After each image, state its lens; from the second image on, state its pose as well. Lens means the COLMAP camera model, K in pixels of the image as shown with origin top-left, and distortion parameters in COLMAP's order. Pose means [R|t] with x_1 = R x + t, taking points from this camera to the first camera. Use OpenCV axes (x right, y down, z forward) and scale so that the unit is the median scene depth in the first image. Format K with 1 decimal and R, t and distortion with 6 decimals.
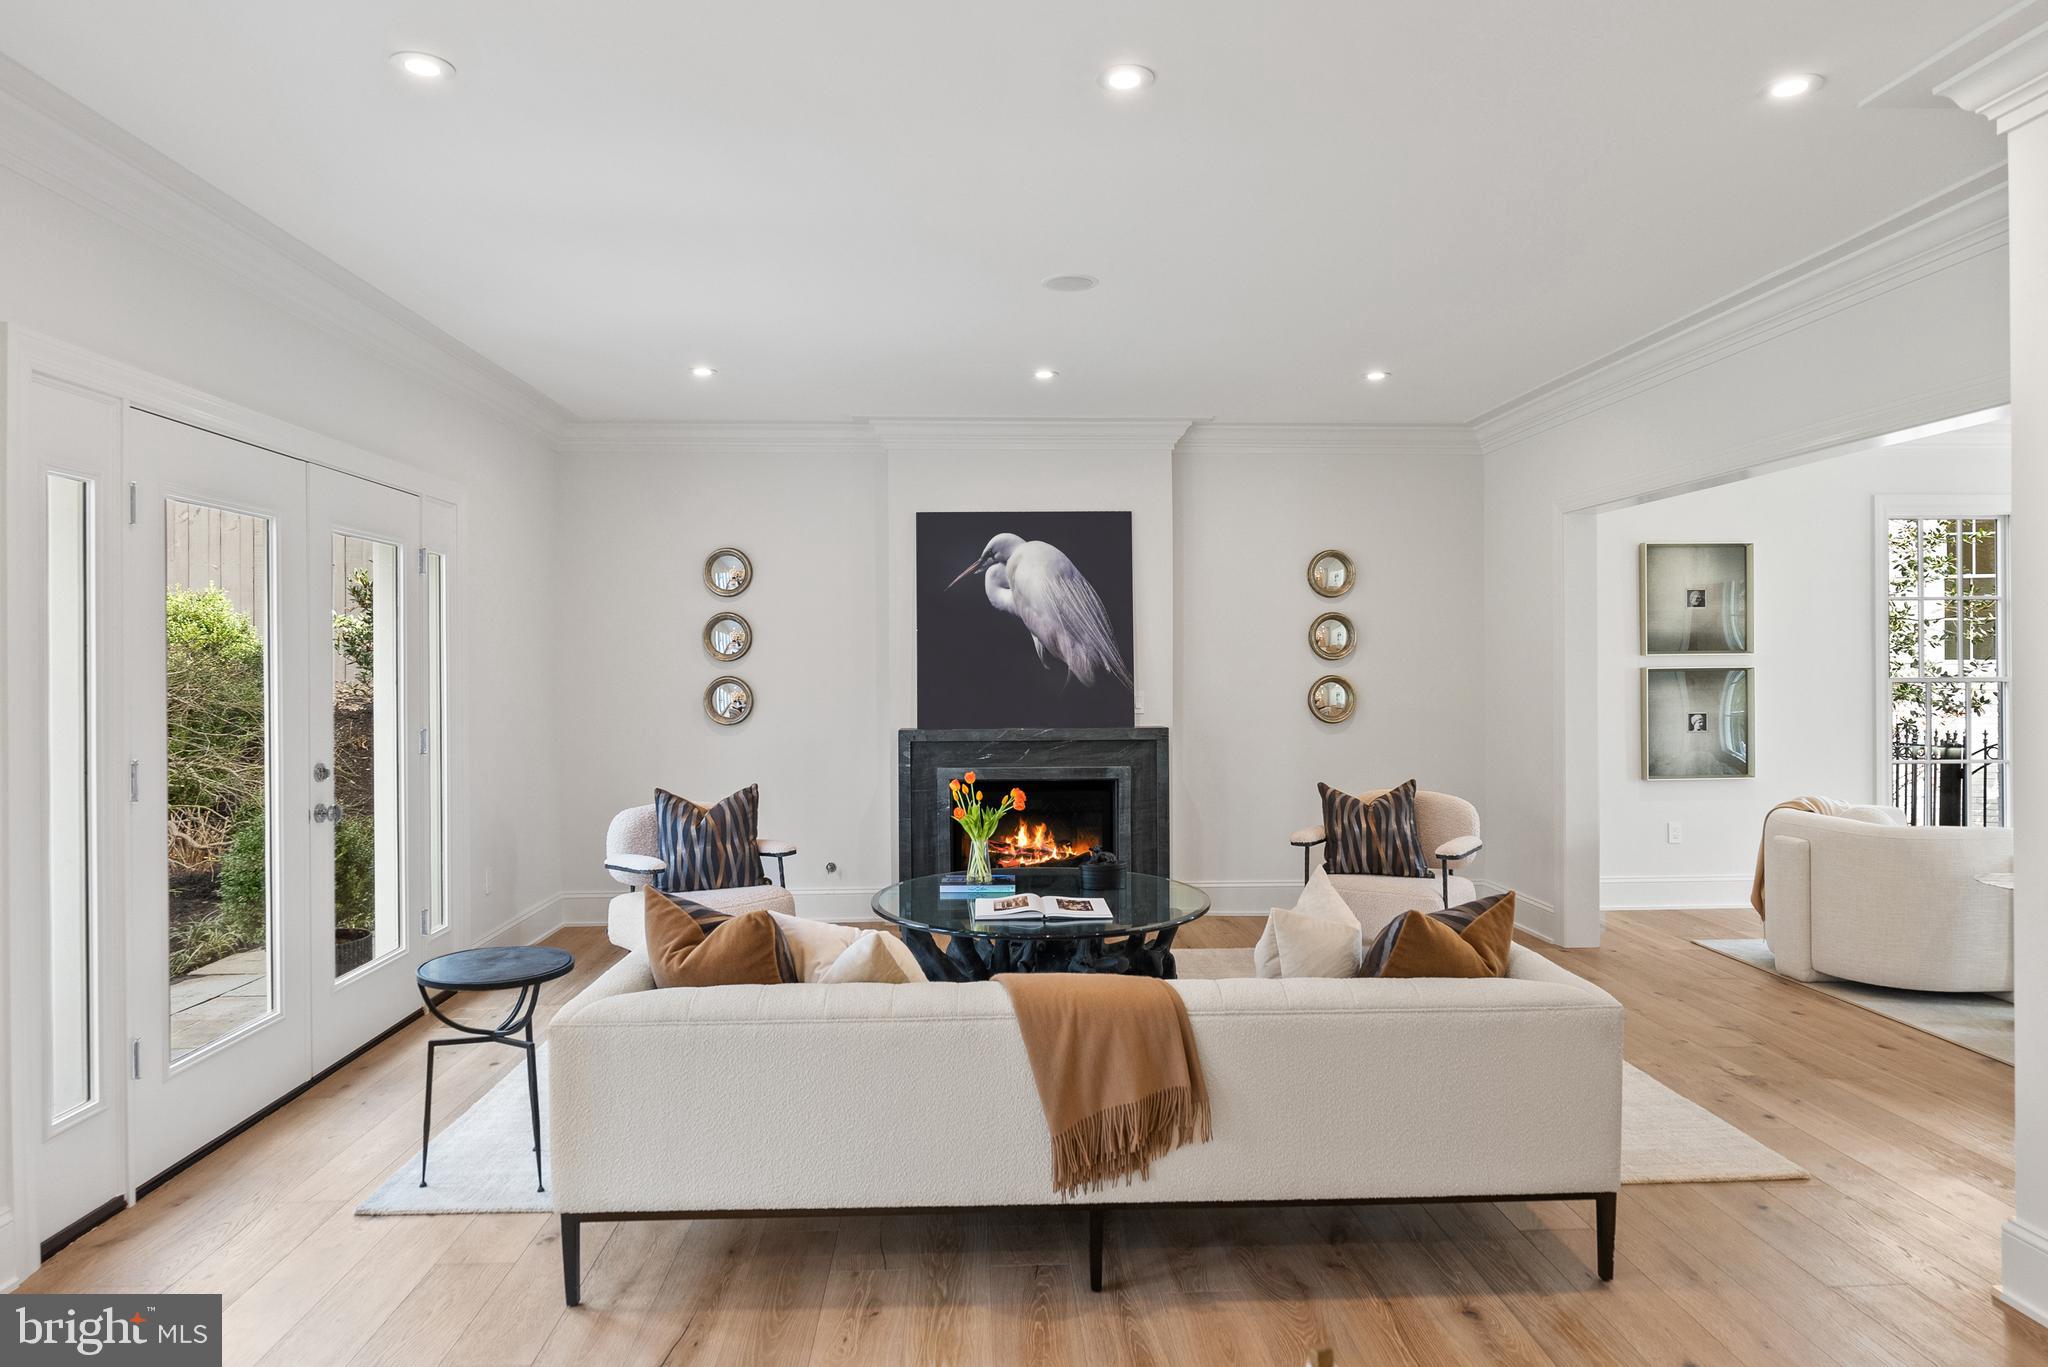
lens RADIAL K [[1164.4, 0, 1014.4], [0, 1164.4, 672.0], [0, 0, 1]] dist [-0.002615, 0.000034]
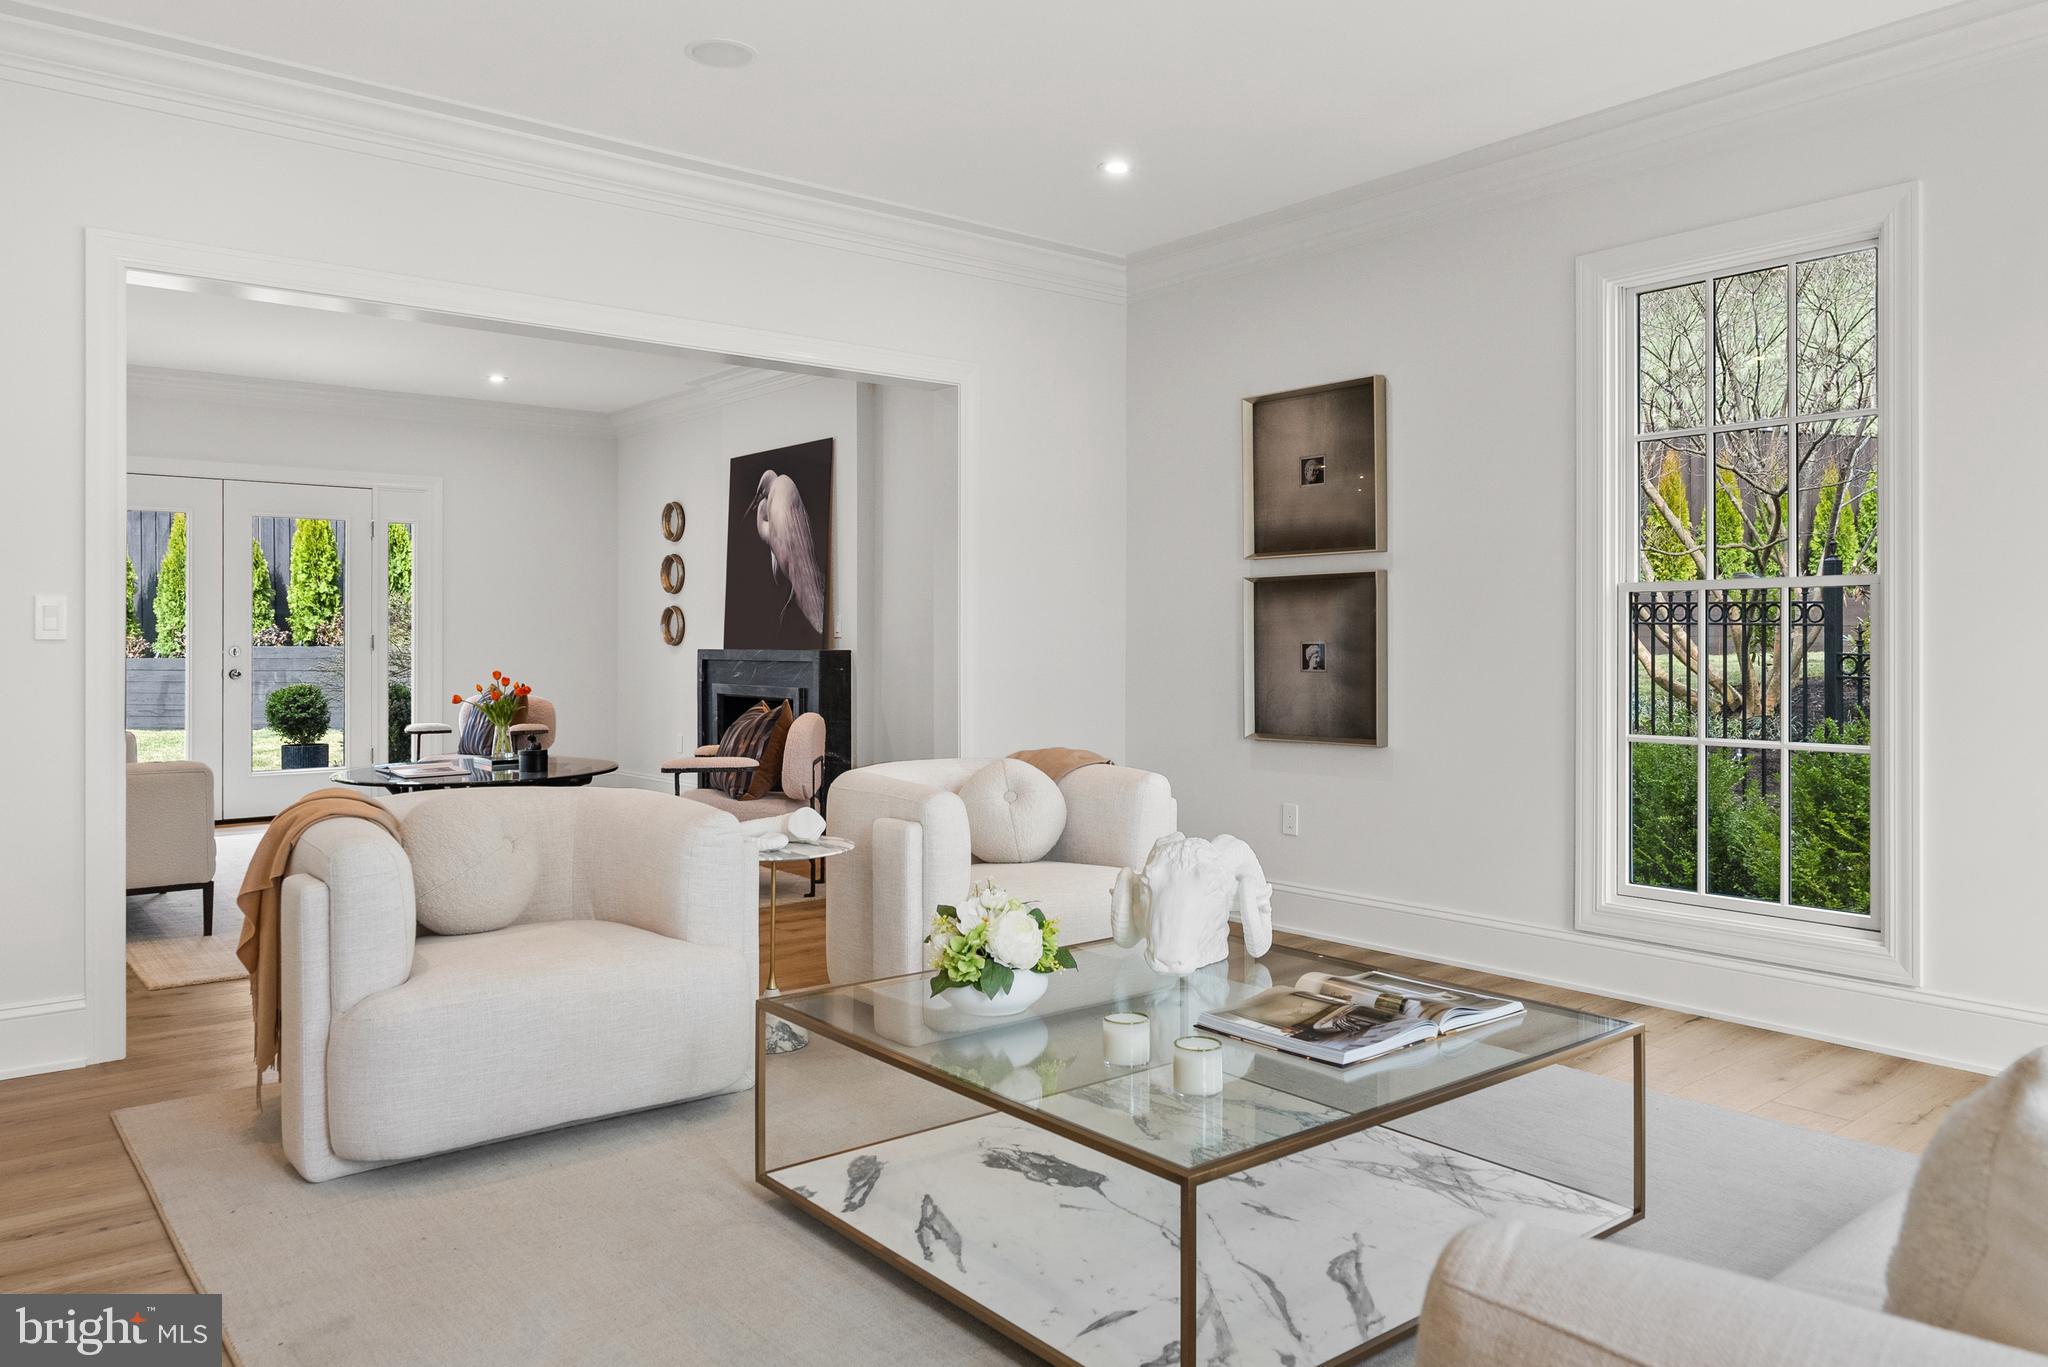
lens RADIAL K [[1427.7, 0, 999.7], [0, 1427.7, 617.0], [0, 0, 1]] dist [-0.000587, -0.000419]
pose [[0.599488, -0.008159, -0.800342, 1.175641], [-0.007207, 0.999852, -0.015591, 0.035724], [0.800351, 0.015114, 0.599341, 0.382908]]
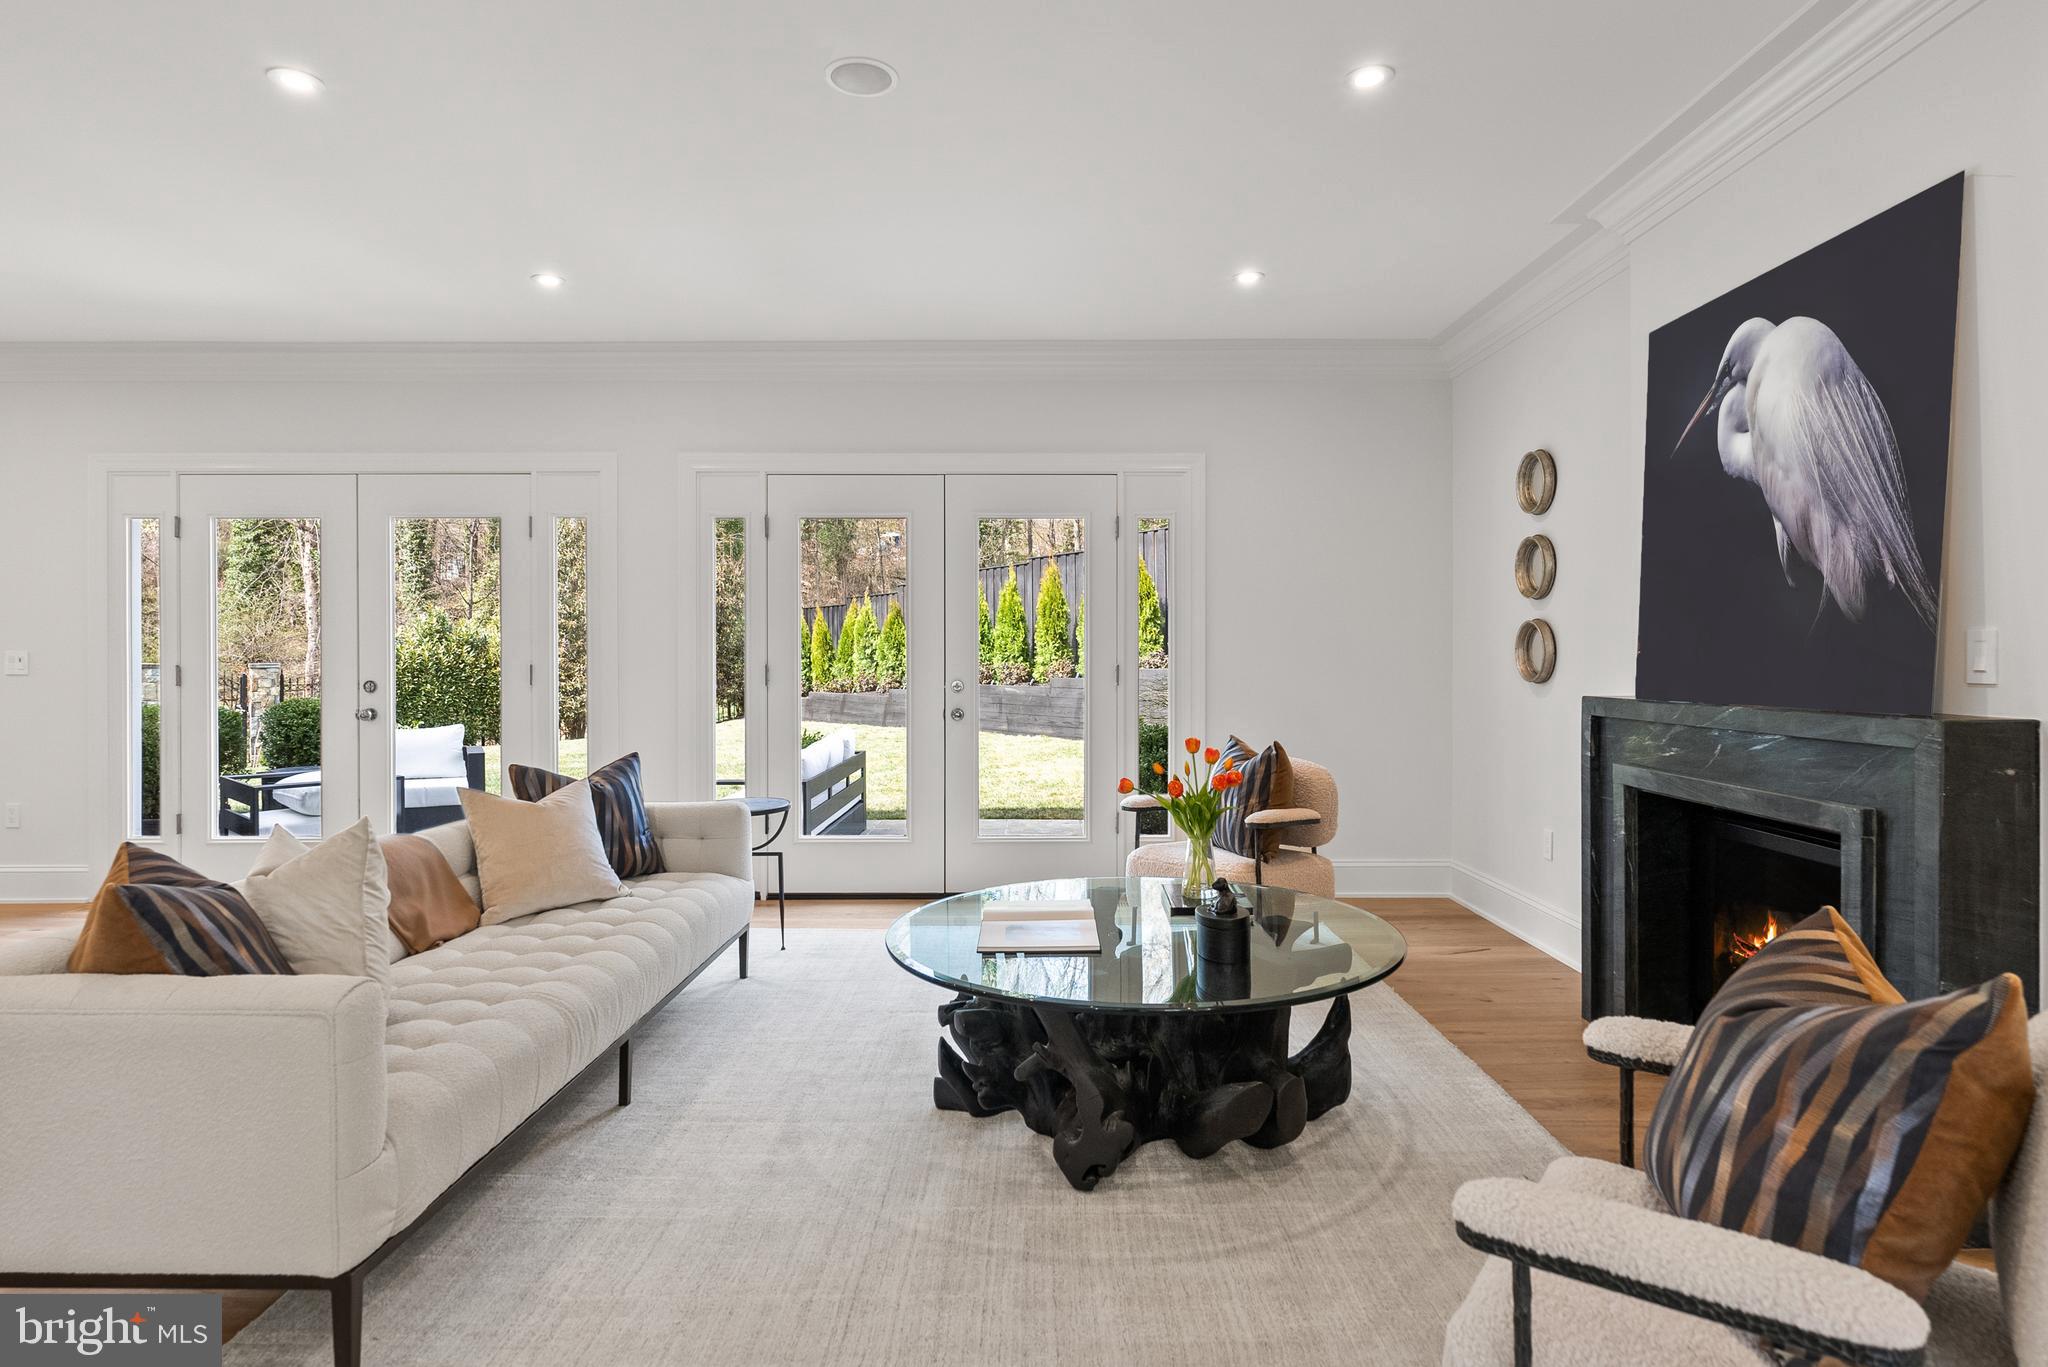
lens RADIAL K [[1169.9, 0, 1012.0], [0, 1169.9, 677.6], [0, 0, 1]] dist [0.001048, 0.000165]
pose [[-0.010156, 0.020908, -0.999730, 0.506997], [-0.003960, 0.999773, 0.020950, 0.025648], [0.999941, 0.004171, -0.010071, 0.686313]]
